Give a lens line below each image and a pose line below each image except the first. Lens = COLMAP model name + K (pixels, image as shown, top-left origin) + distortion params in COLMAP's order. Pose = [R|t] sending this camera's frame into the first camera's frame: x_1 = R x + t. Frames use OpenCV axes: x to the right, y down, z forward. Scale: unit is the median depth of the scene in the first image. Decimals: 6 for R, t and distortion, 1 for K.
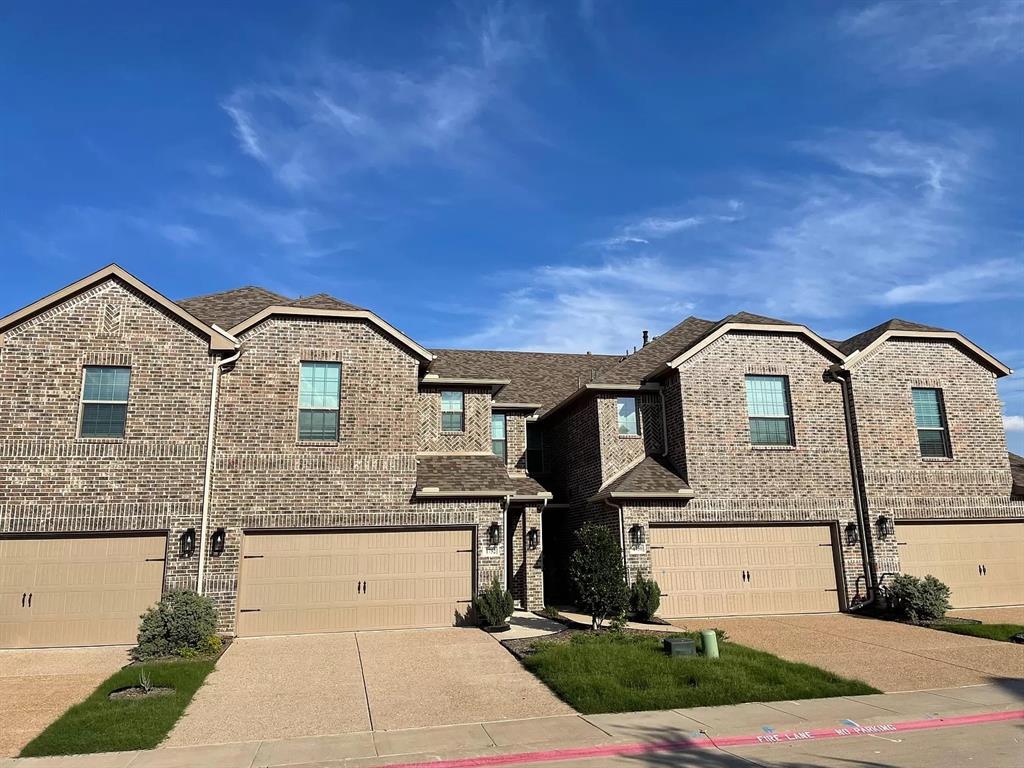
lens RADIAL K [[779.3, 0, 509.7], [0, 779.3, 381.6], [0, 0, 1]] dist [0.074725, -0.093602]
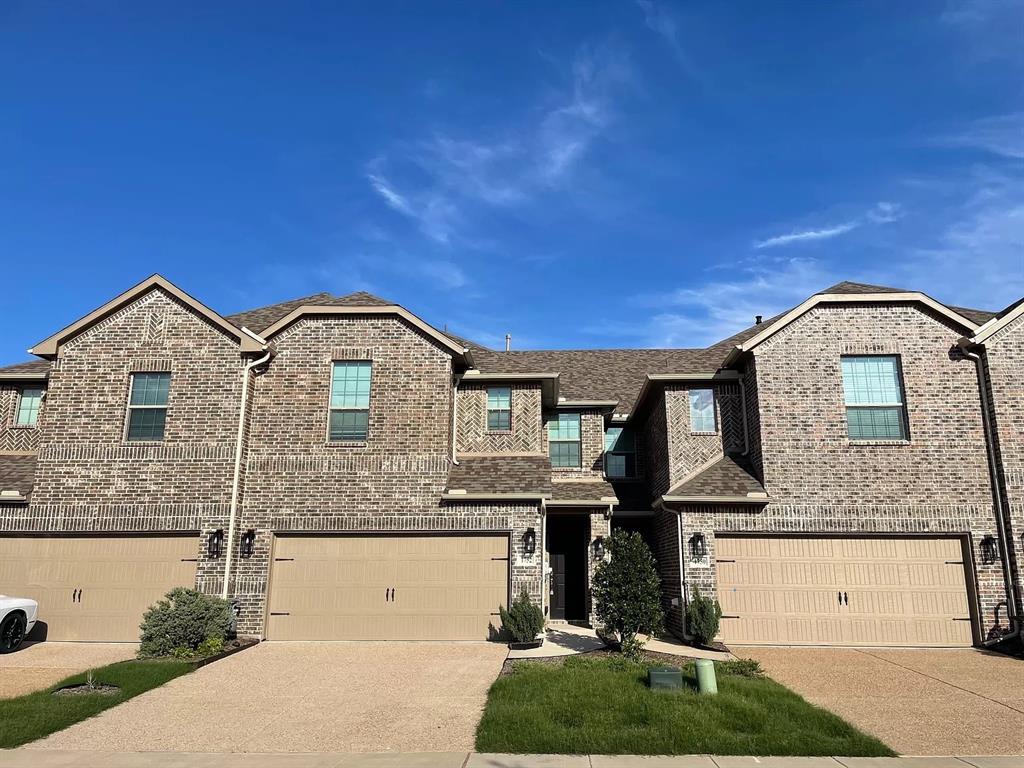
lens RADIAL K [[779.3, 0, 508.6], [0, 779.3, 391.1], [0, 0, 1]] dist [0.074725, -0.093602]
pose [[0.964130, -0.034101, -0.263232, 0.186553], [0.032736, 0.999418, -0.009571, 0.026444], [0.263406, 0.000611, 0.964685, 0.107676]]
